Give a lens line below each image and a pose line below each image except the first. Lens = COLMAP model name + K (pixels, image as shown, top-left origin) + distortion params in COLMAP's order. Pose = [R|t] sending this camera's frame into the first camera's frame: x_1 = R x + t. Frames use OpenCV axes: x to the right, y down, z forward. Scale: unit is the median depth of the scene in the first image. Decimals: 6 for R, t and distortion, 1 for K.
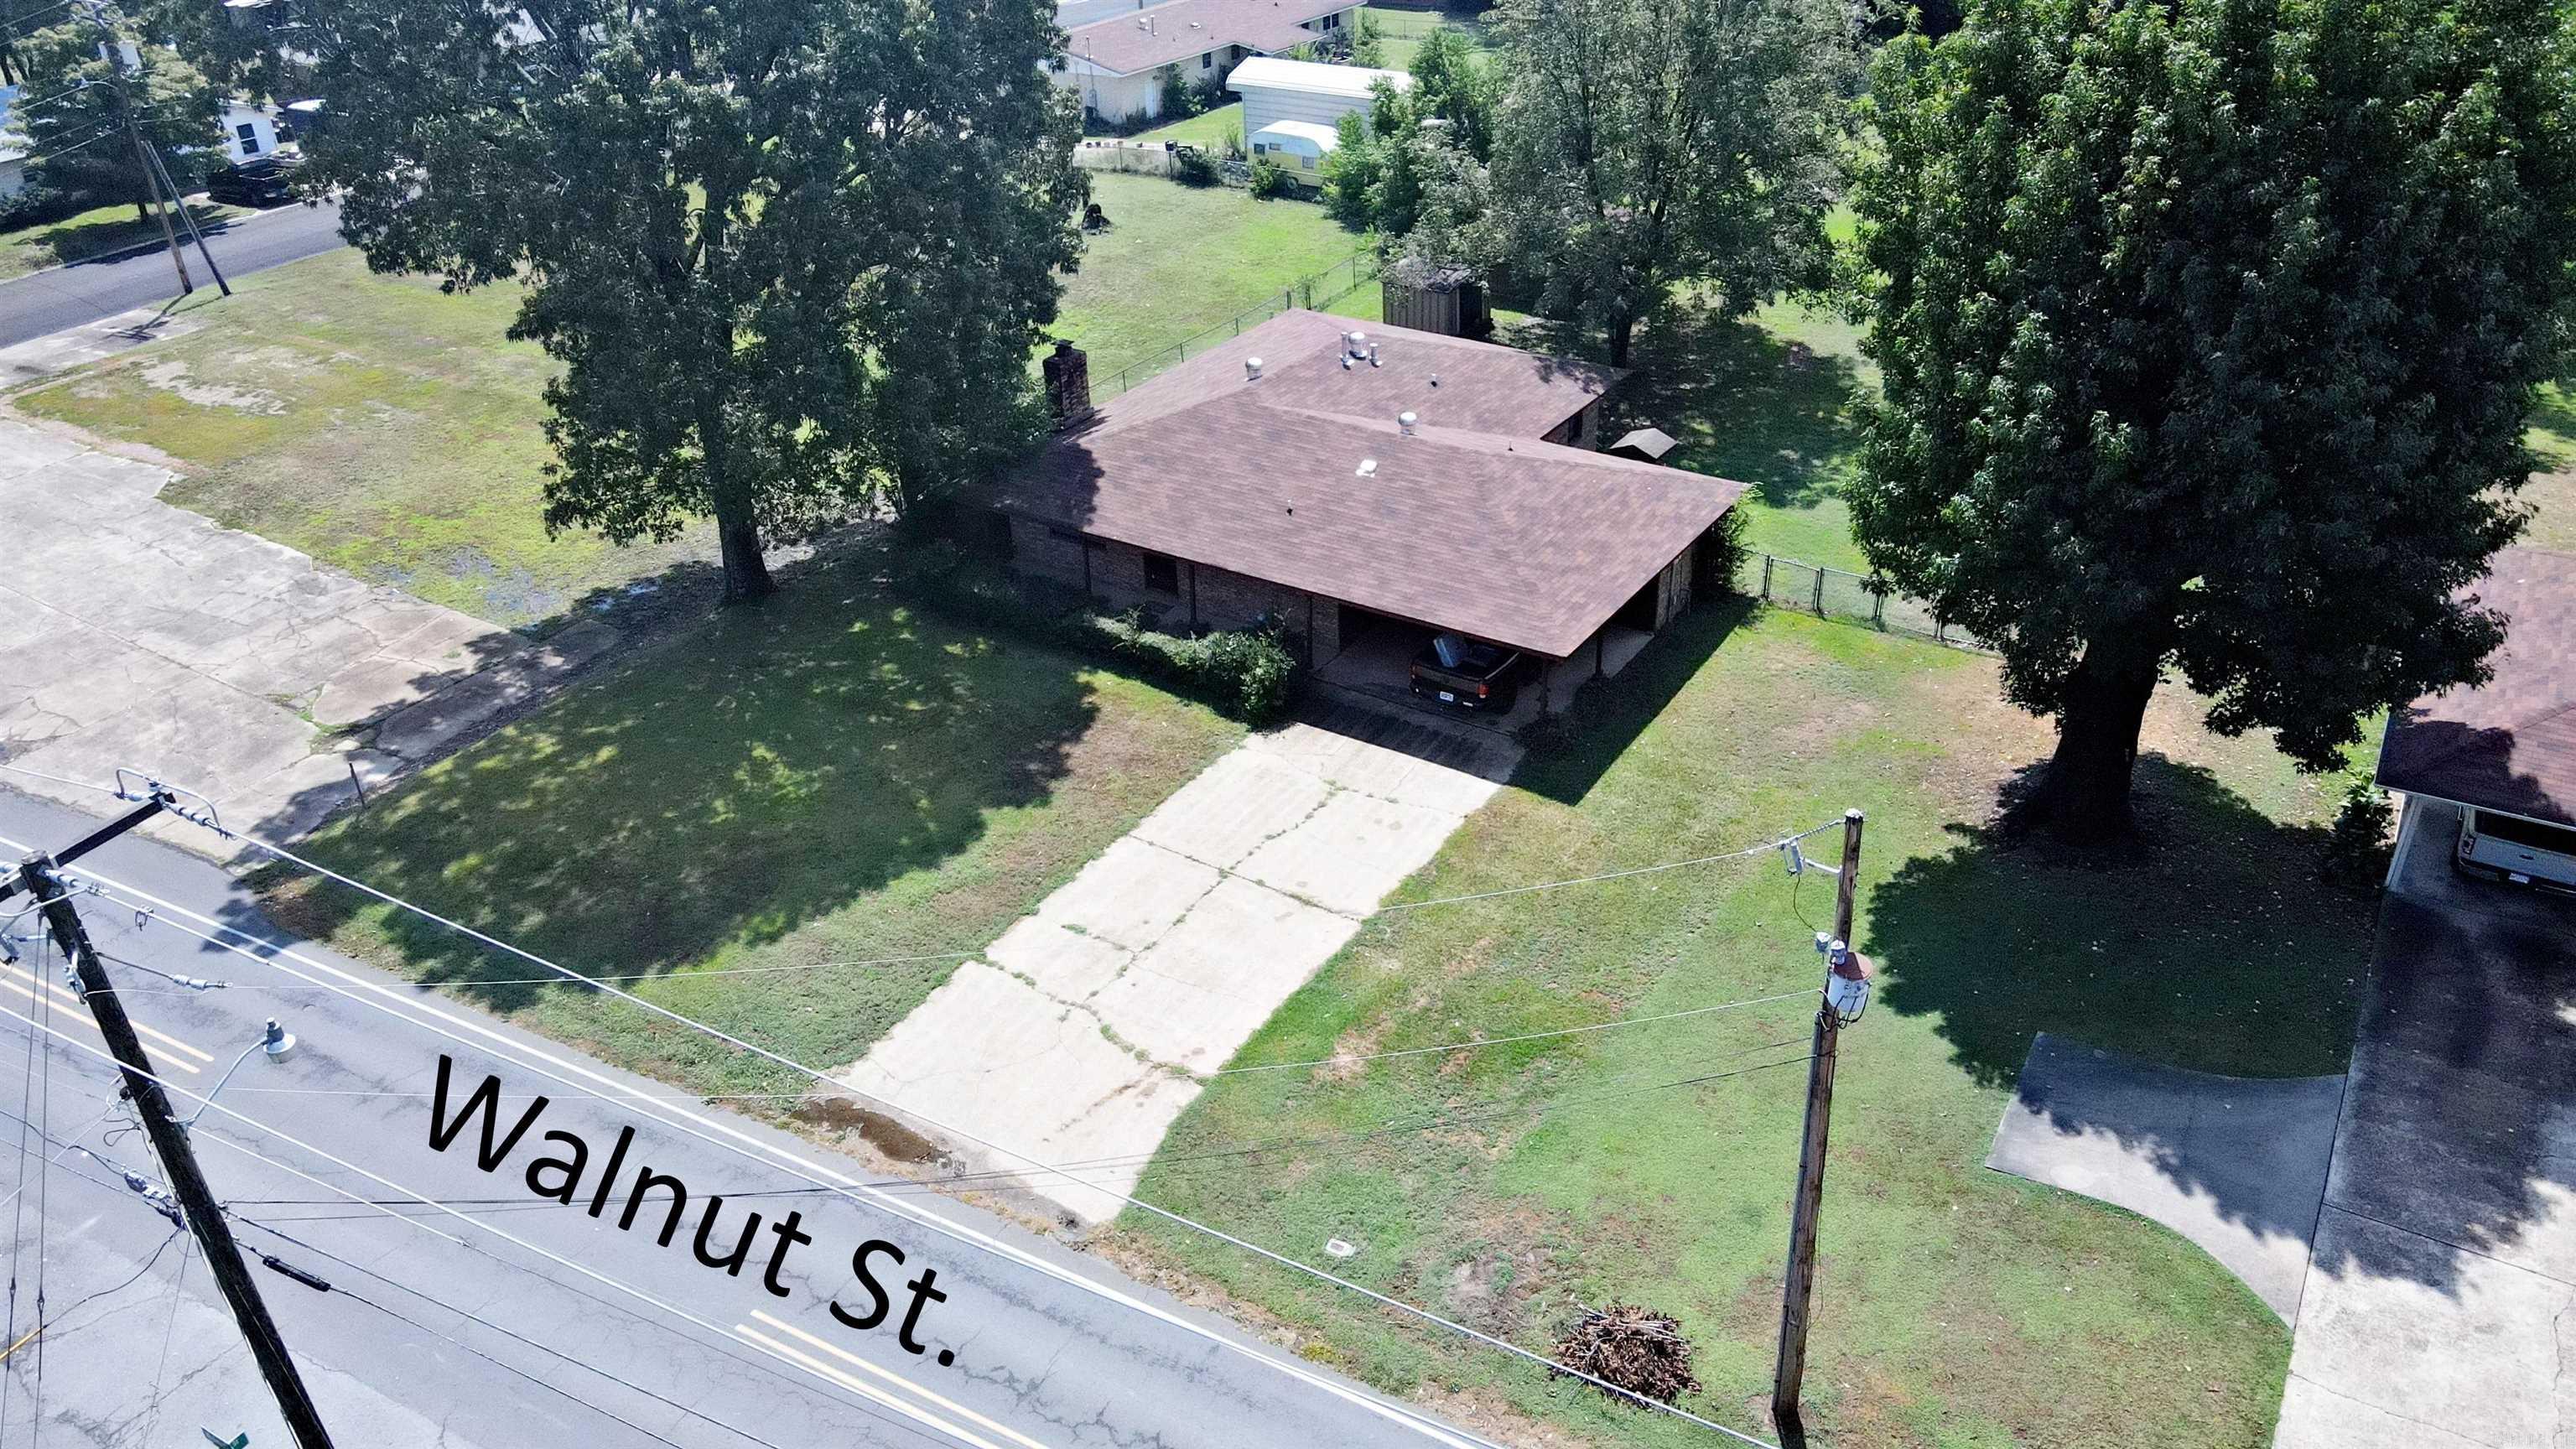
lens RADIAL K [[1898.0, 0, 1288.0], [0, 1898.0, 724.5], [0, 0, 1]] dist [0.000638, 0.026509]
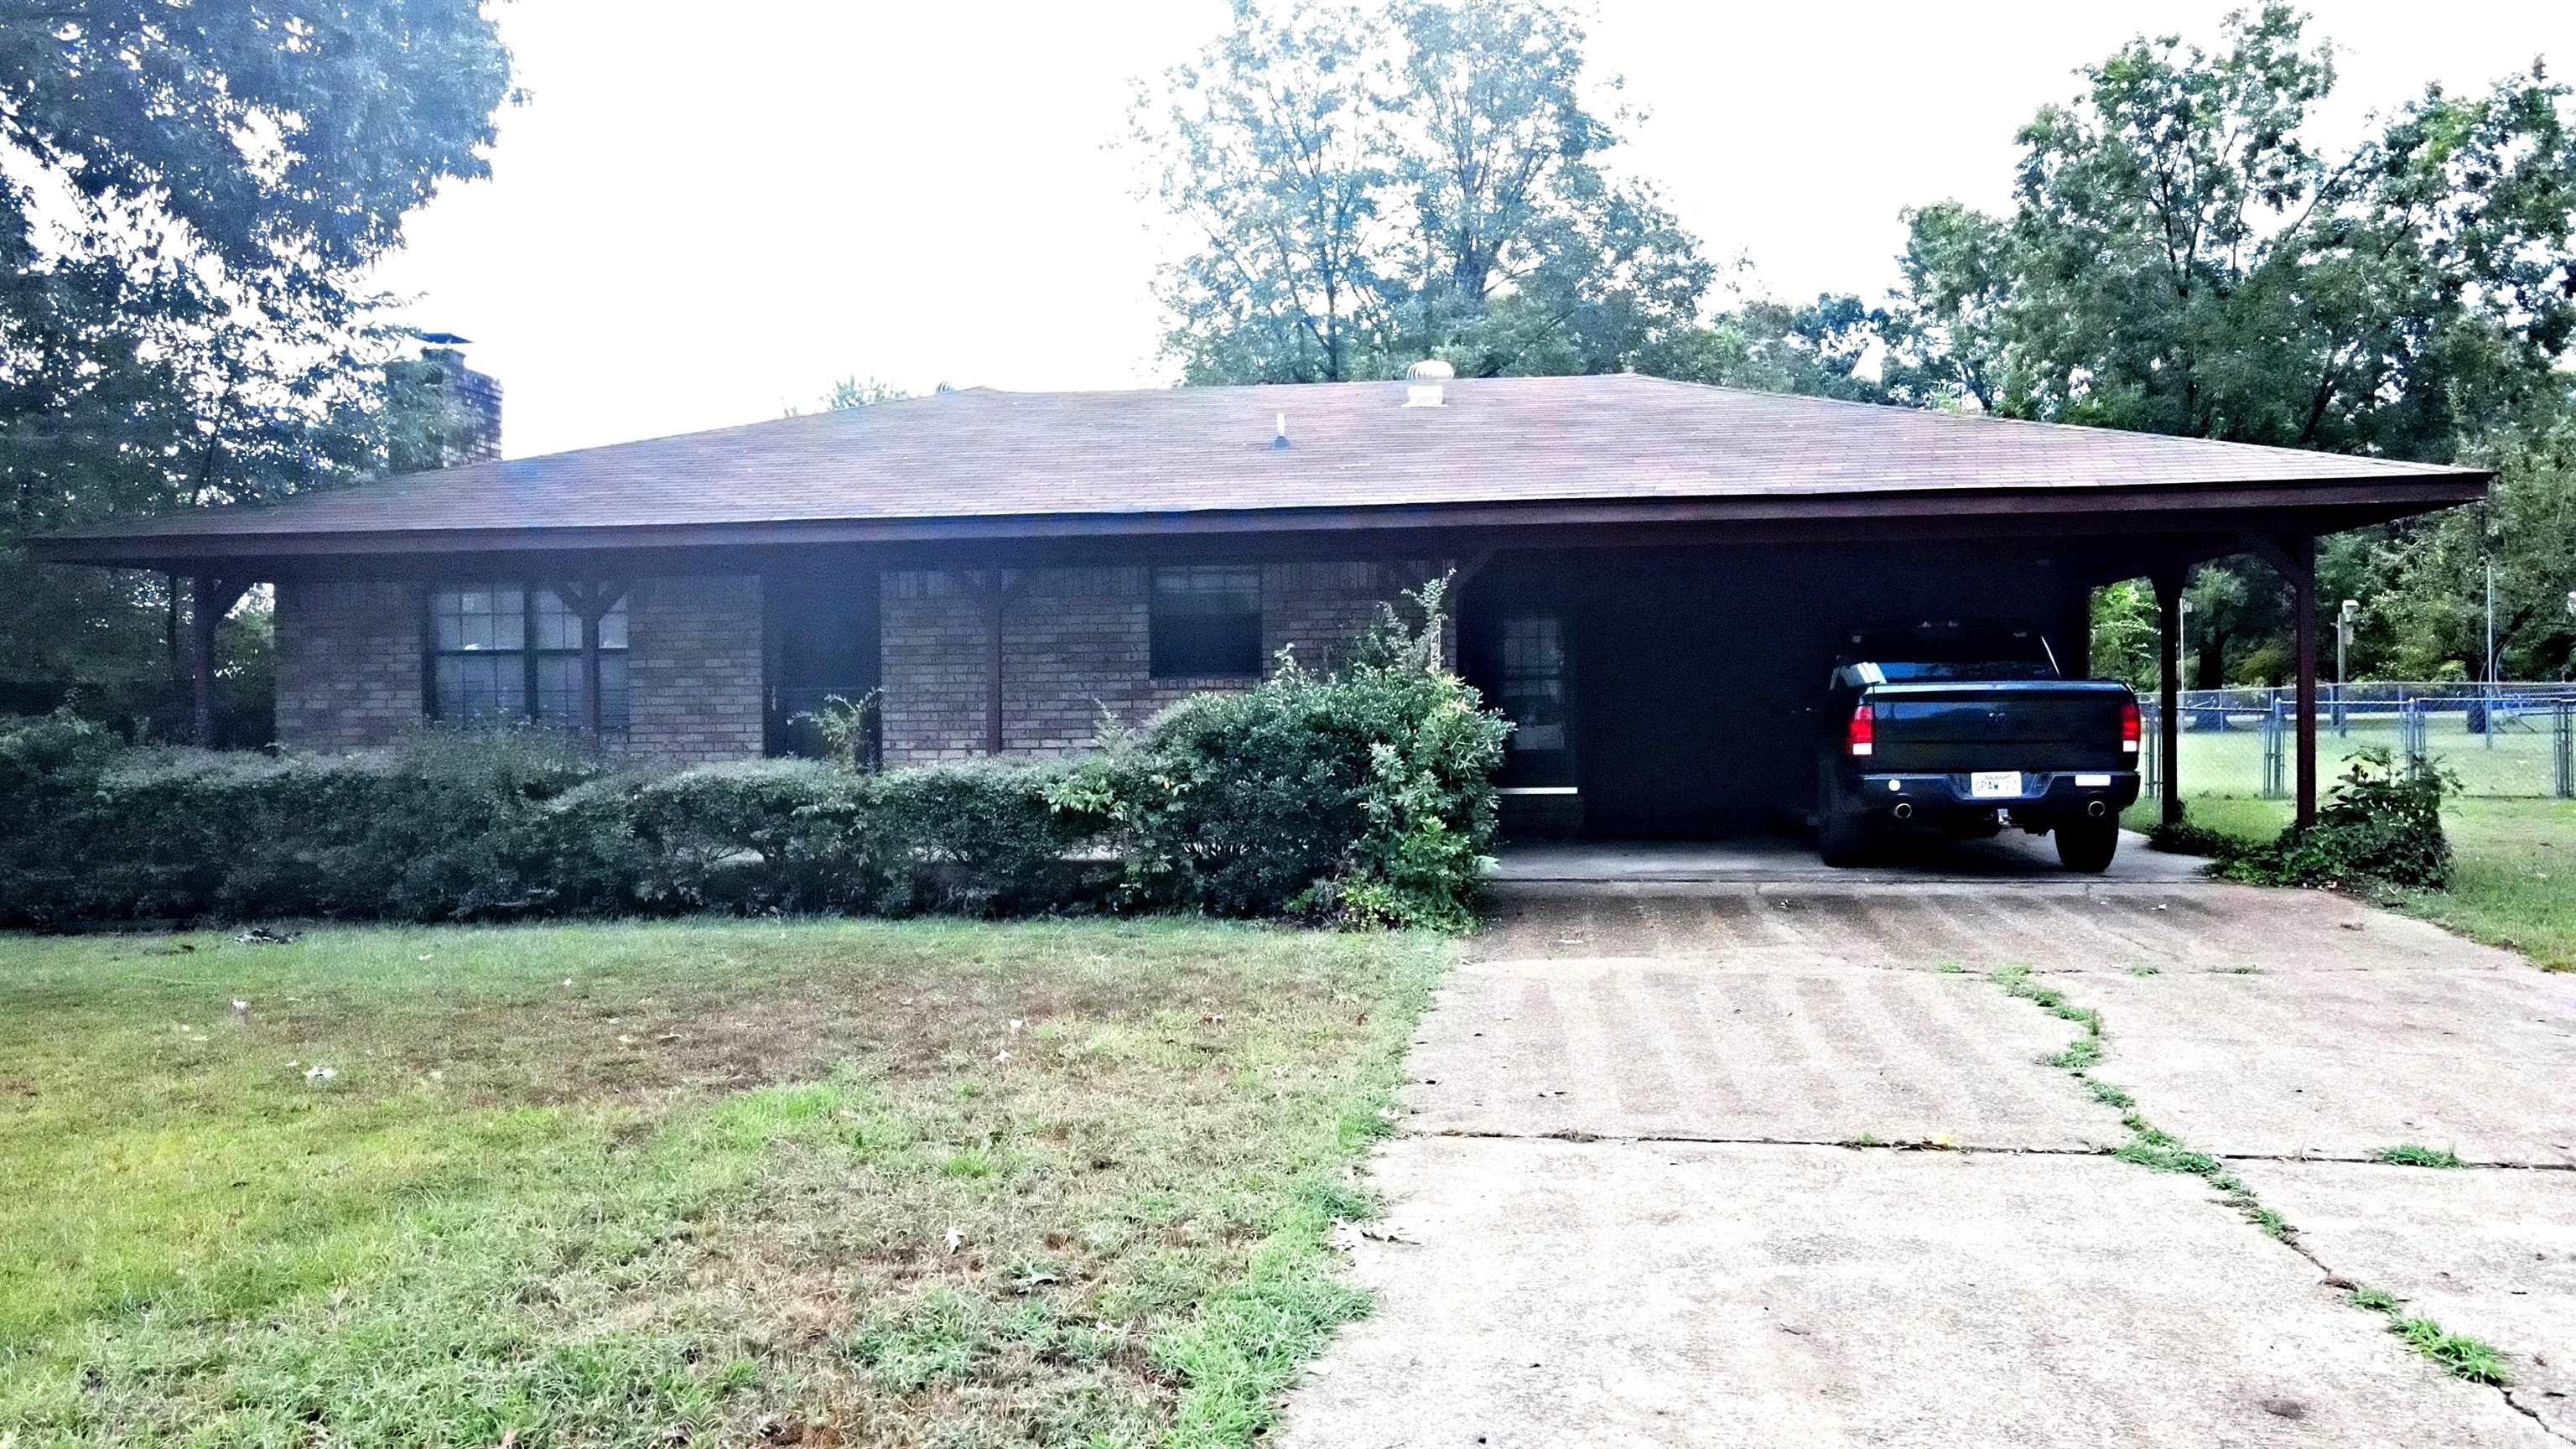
lens RADIAL K [[1898.0, 0, 1288.0], [0, 1898.0, 724.5], [0, 0, 1]] dist [0.000638, 0.026509]
pose [[0.900294, 0.013215, 0.435082, -0.154312], [0.209603, 0.862862, -0.459930, 0.094382], [-0.381494, 0.505266, 0.774059, 0.793204]]
